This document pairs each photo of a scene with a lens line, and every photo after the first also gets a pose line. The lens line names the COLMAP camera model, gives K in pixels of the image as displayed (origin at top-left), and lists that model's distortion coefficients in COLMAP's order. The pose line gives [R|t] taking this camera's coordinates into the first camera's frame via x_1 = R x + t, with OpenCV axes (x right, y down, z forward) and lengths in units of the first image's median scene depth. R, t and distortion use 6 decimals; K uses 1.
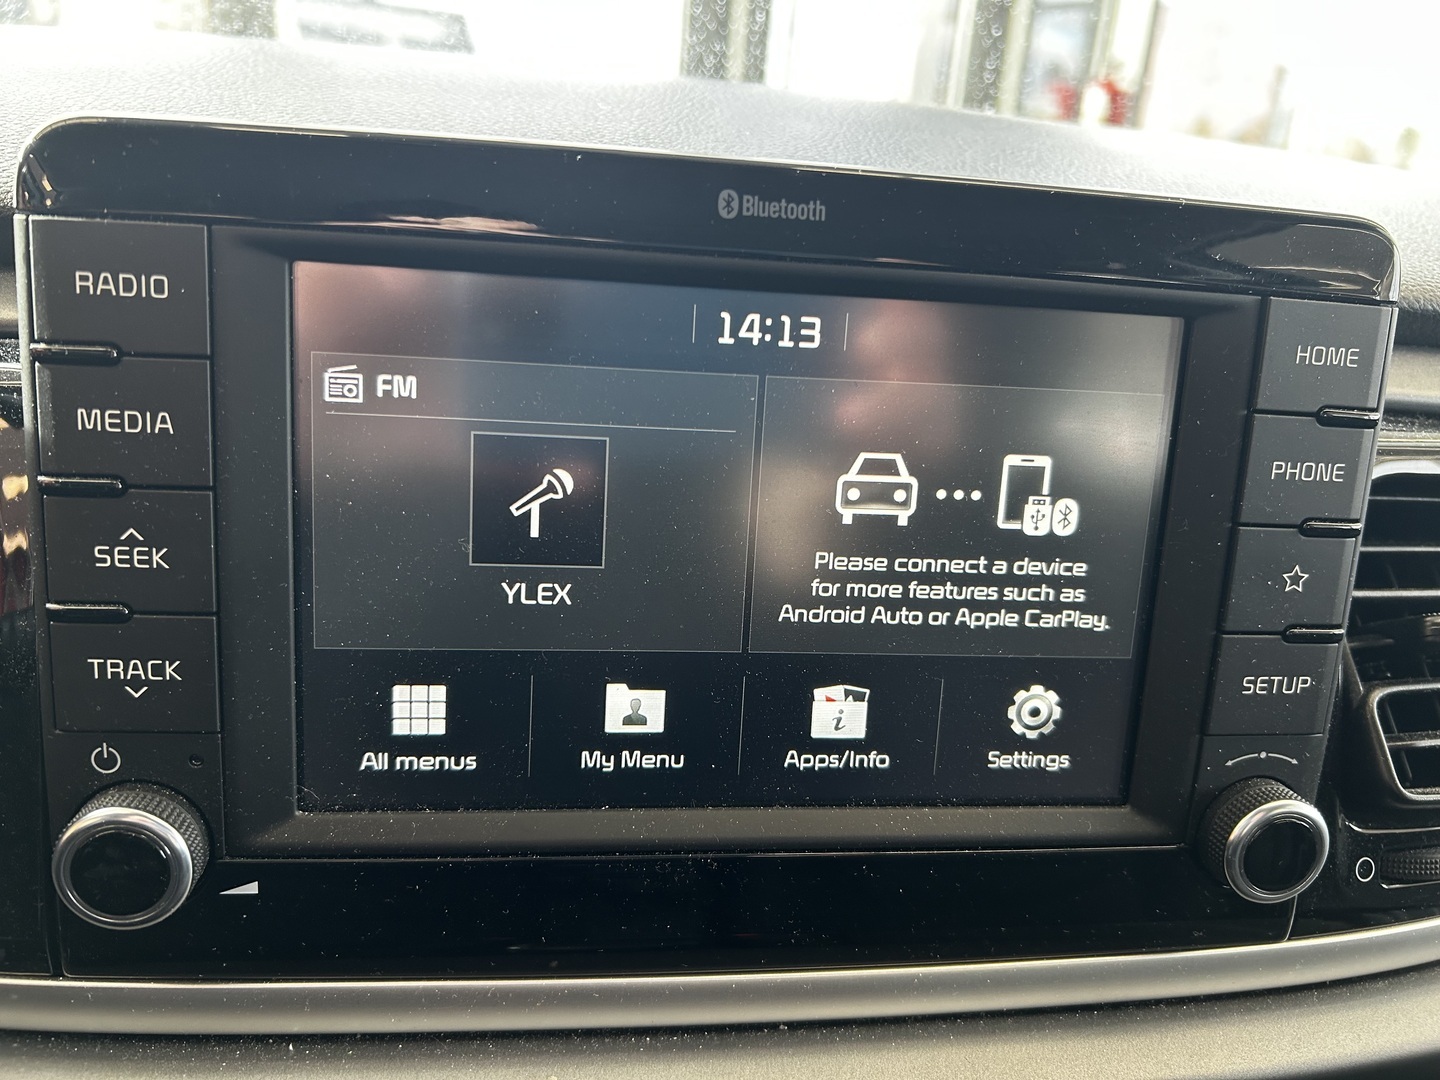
lens RADIAL K [[1102.4, 0, 714.8], [0, 1102.4, 557.9], [0, 0, 1]] dist [0.047832, -0.071194]
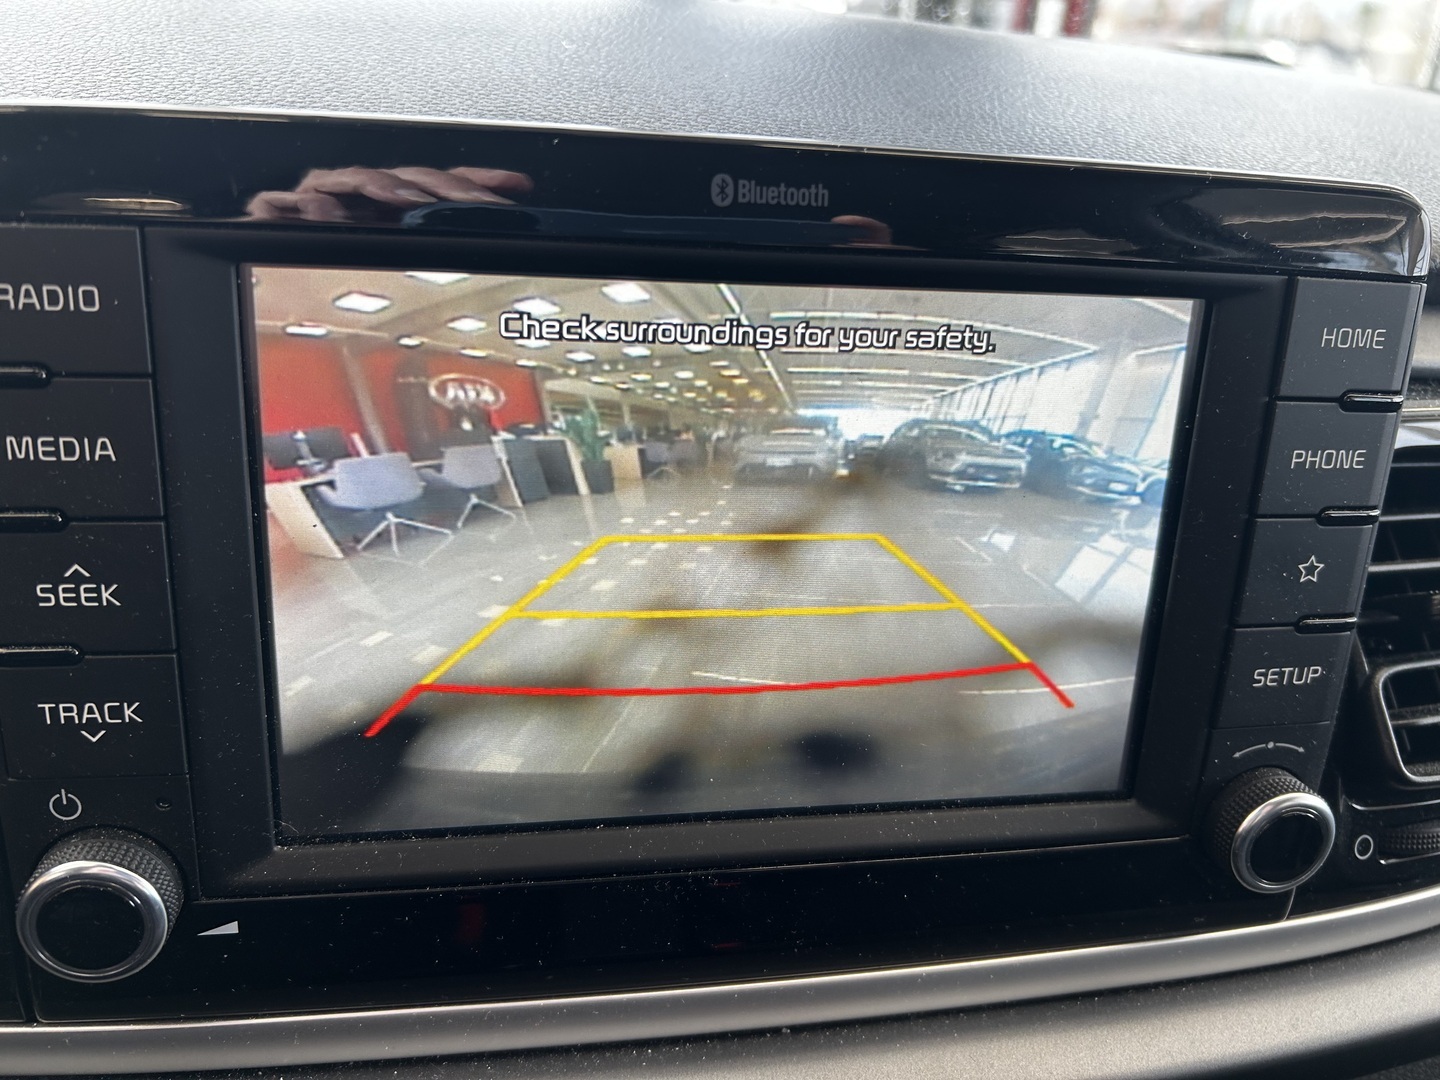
lens RADIAL K [[1102.4, 0, 714.8], [0, 1102.4, 557.9], [0, 0, 1]] dist [0.047832, -0.071194]
pose [[0.999103, -0.021985, 0.036183, -0.029984], [0.018660, 0.995787, 0.089779, -0.091145], [-0.038004, -0.089024, 0.995304, 0.064053]]
